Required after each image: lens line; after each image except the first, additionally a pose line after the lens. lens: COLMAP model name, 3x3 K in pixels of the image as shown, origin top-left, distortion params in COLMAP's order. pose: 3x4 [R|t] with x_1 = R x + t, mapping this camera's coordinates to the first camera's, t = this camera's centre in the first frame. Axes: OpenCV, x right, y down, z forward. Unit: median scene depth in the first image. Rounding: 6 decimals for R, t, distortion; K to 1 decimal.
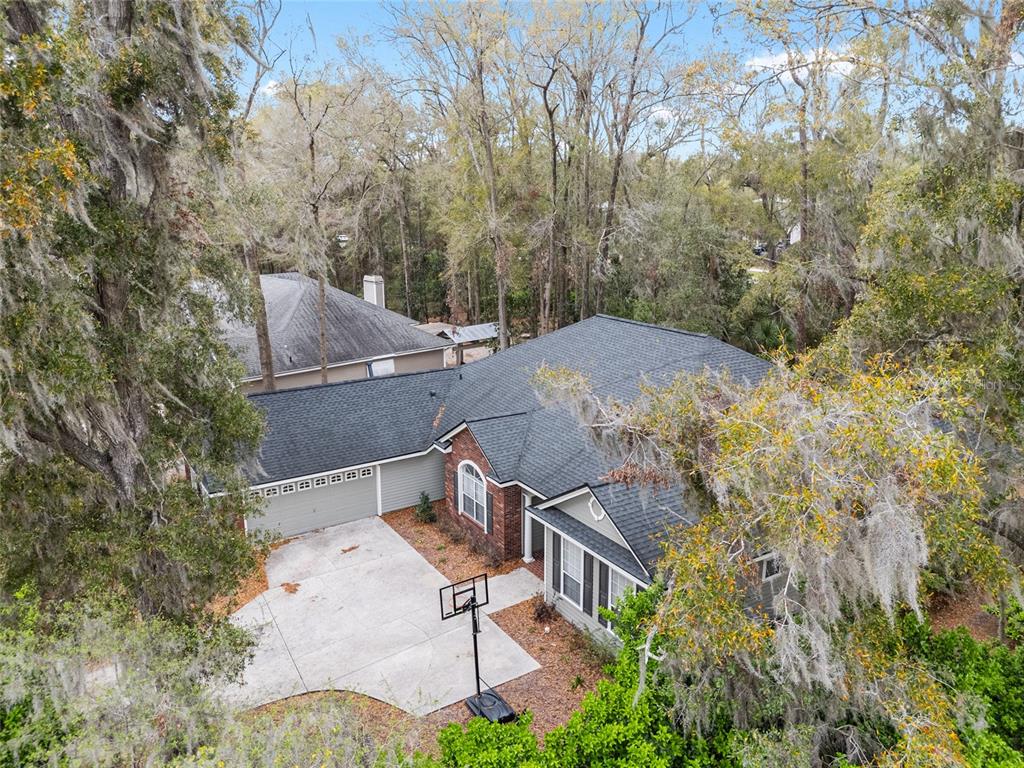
lens RADIAL K [[755.0, 0, 512.0], [0, 755.0, 384.0], [0, 0, 1]] dist [0.073353, -0.084409]
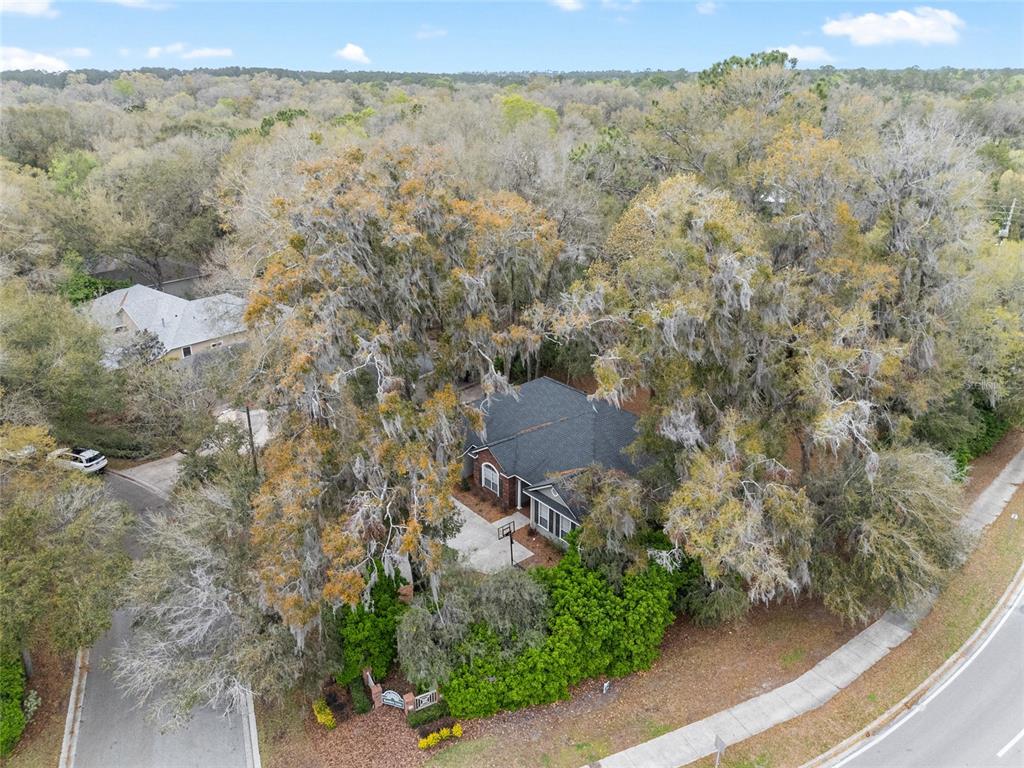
lens RADIAL K [[755.0, 0, 512.0], [0, 755.0, 384.0], [0, 0, 1]] dist [0.073353, -0.084409]
pose [[0.992470, -0.050194, 0.111734, -0.258358], [0.034601, 0.989918, 0.137353, -0.482419], [-0.117502, -0.132452, 0.984200, -1.253909]]
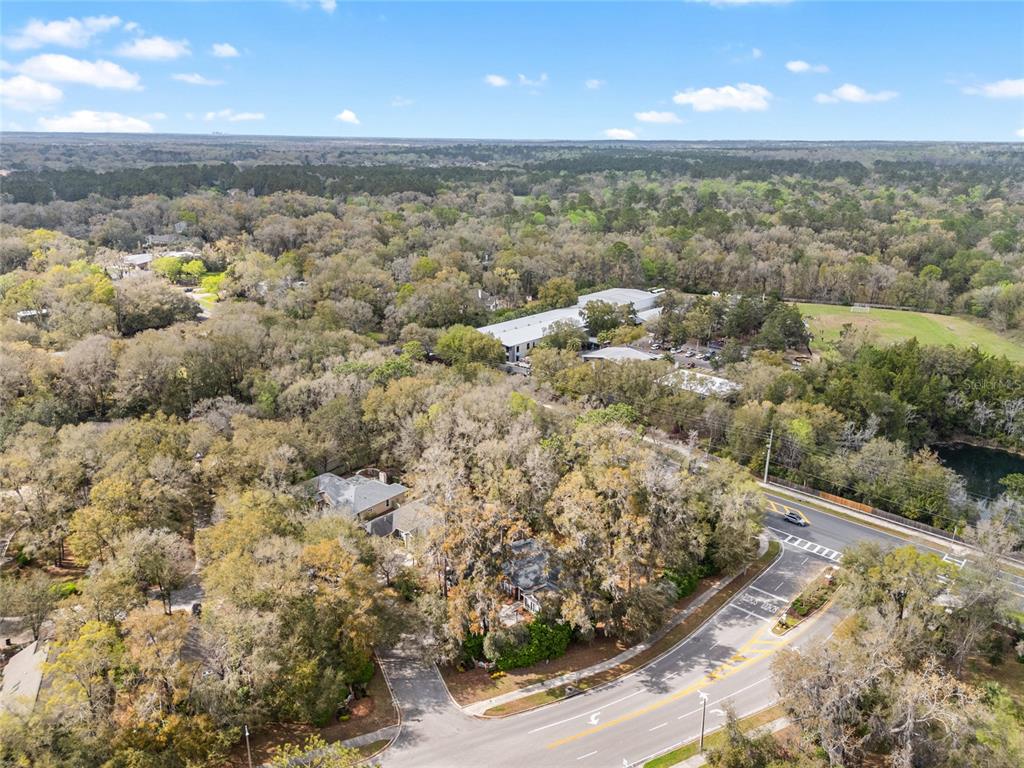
lens RADIAL K [[755.0, 0, 512.0], [0, 755.0, 384.0], [0, 0, 1]] dist [0.073353, -0.084409]
pose [[0.990953, -0.030568, 0.130684, -0.817256], [0.021568, 0.997332, 0.069735, -1.999096], [-0.132467, -0.066286, 0.988969, -5.062529]]
